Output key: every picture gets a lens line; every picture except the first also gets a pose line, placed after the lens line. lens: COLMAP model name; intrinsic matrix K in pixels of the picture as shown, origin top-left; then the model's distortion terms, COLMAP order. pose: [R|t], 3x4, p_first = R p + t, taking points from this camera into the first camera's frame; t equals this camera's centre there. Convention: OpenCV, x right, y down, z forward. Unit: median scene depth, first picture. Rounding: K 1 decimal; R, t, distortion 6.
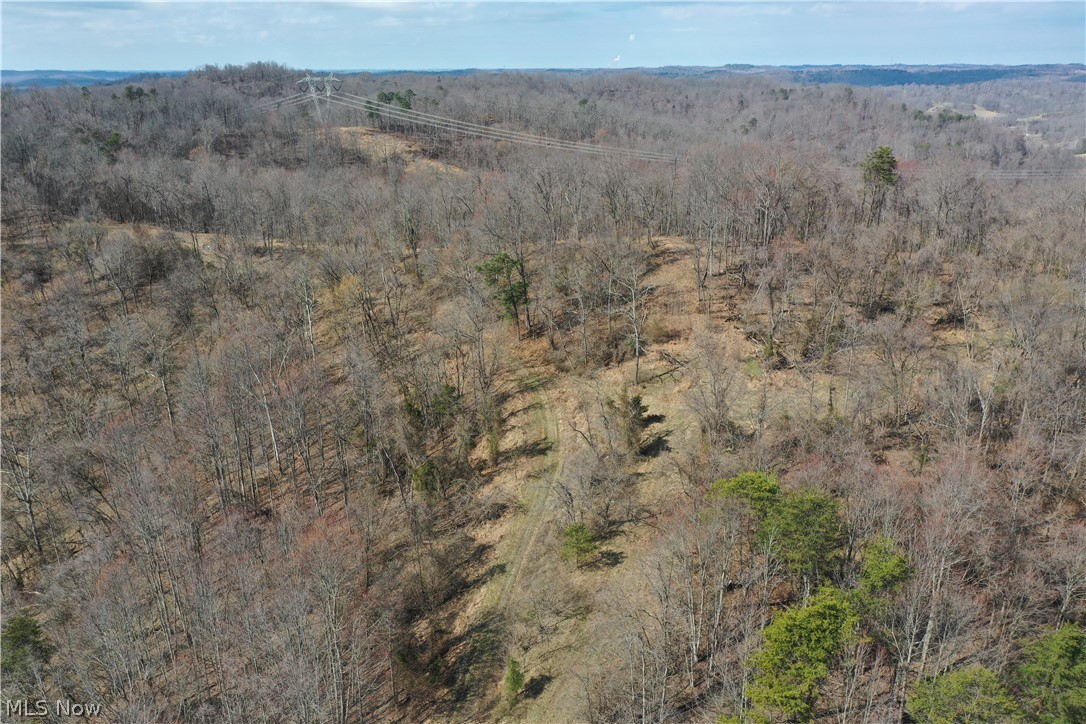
lens RADIAL K [[856.2, 0, 543.0], [0, 856.2, 362.0], [0, 0, 1]] dist [-0.000957, 0.005640]
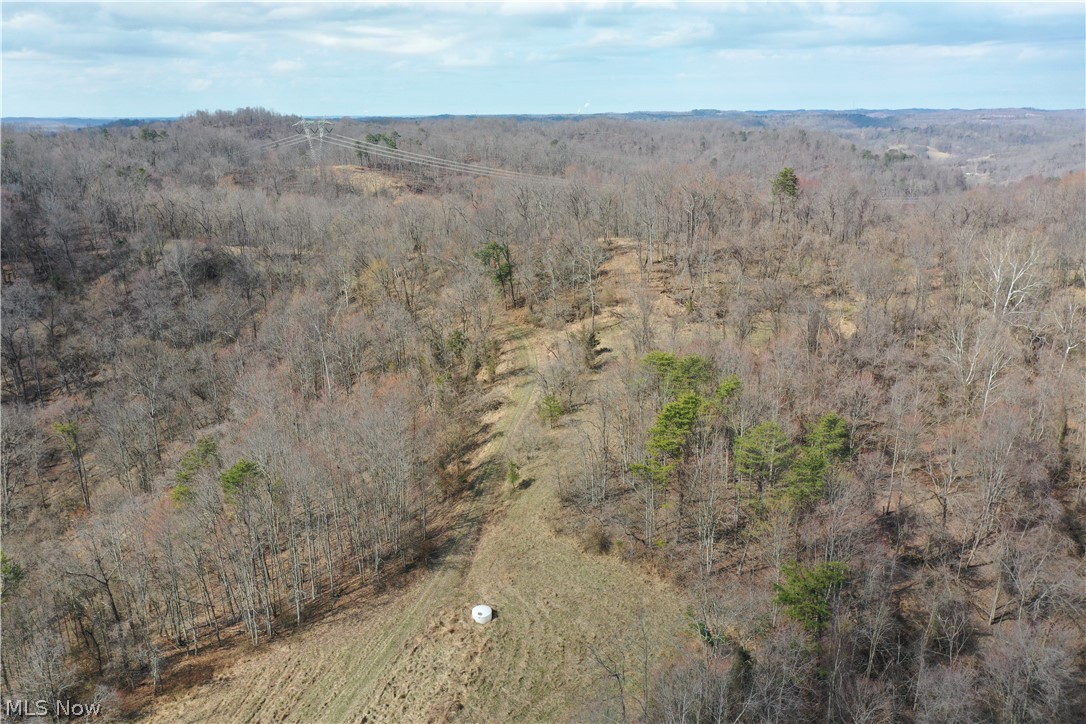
lens RADIAL K [[856.2, 0, 543.0], [0, 856.2, 362.0], [0, 0, 1]] dist [-0.000957, 0.005640]
pose [[0.999496, -0.011798, 0.029458, -0.003502], [0.013212, 0.998747, -0.048272, 0.038416], [-0.028852, 0.048637, 0.998400, -0.101733]]
